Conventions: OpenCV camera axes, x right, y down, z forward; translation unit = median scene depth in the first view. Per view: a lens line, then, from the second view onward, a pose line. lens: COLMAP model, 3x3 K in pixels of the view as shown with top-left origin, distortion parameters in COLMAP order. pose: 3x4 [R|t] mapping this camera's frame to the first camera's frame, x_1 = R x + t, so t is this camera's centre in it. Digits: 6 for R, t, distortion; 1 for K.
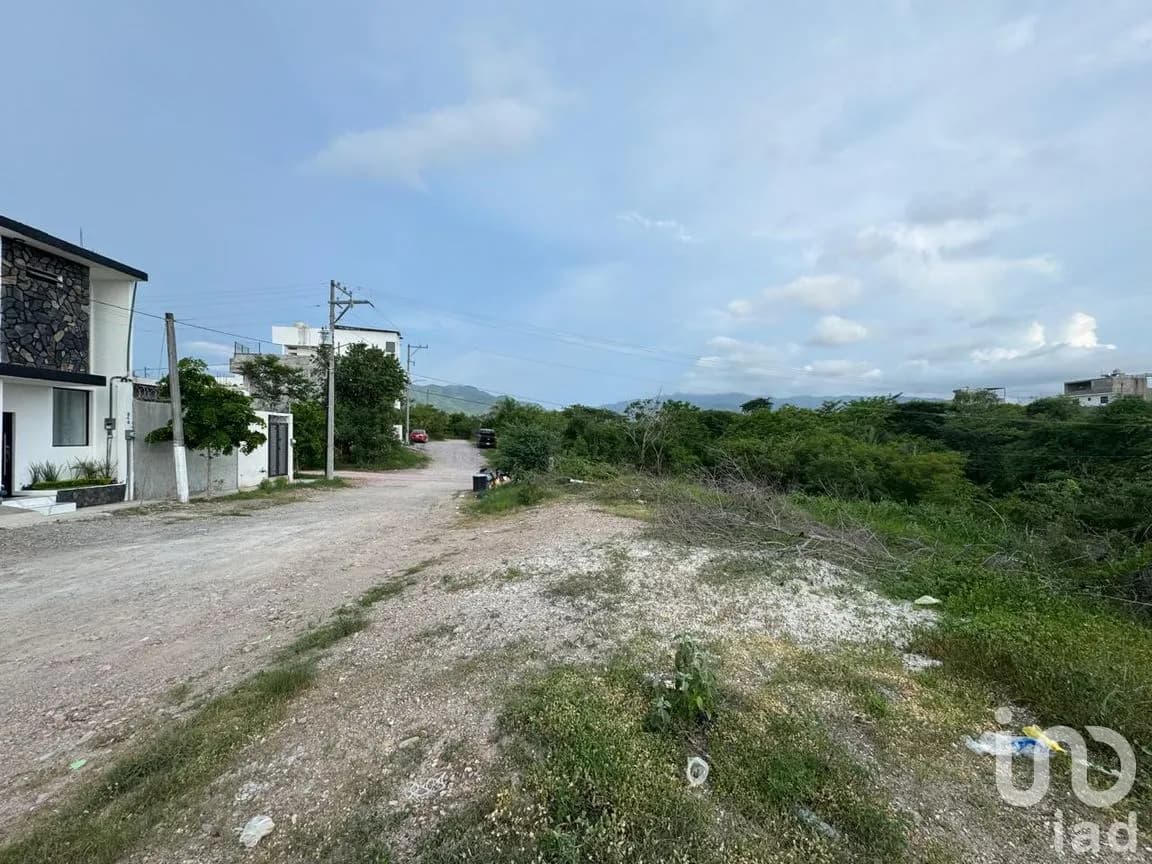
lens RADIAL K [[463.6, 0, 583.1], [0, 463.6, 431.3], [0, 0, 1]] dist [-0.005293, 0.000654]
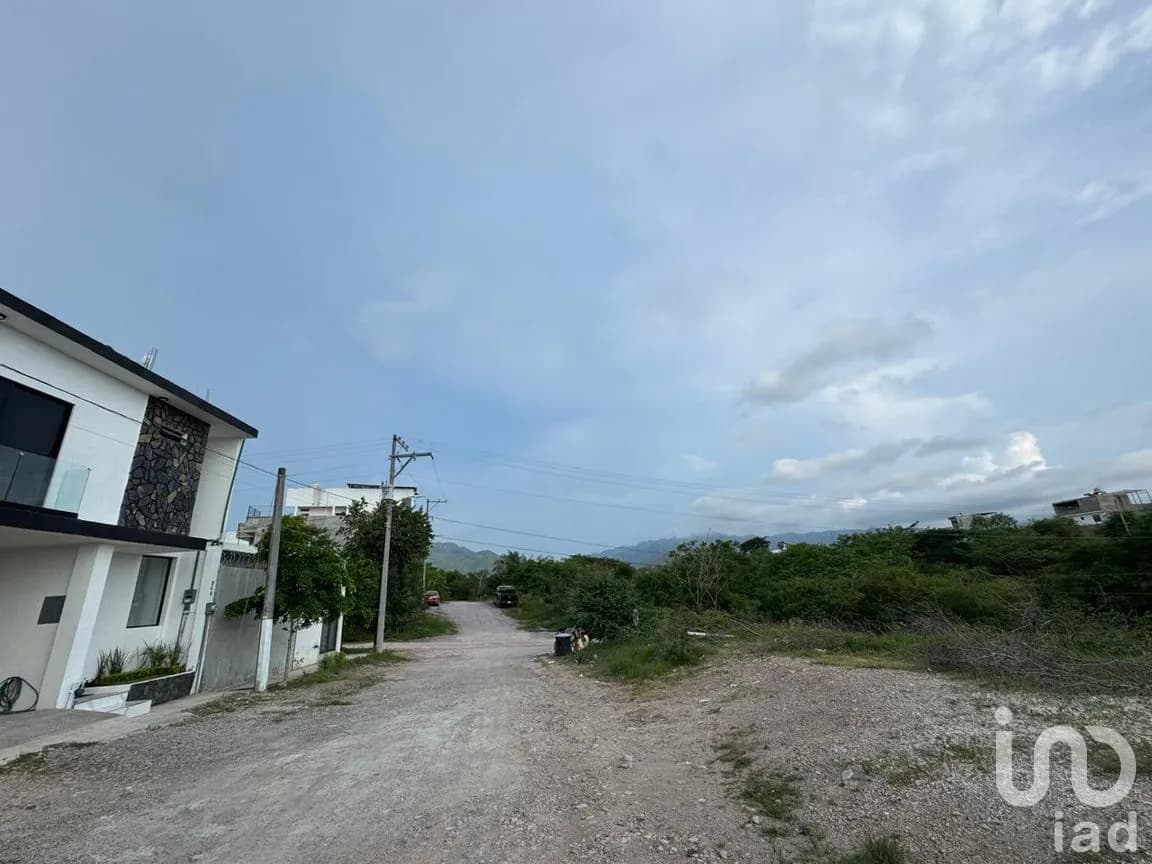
lens RADIAL K [[463.6, 0, 572.0], [0, 463.6, 432.7], [0, 0, 1]] dist [-0.005293, 0.000654]
pose [[0.997860, -0.047143, 0.045314, -0.228553], [0.058938, 0.948576, -0.311014, 0.003343], [-0.028322, 0.313020, 0.949324, 0.040228]]
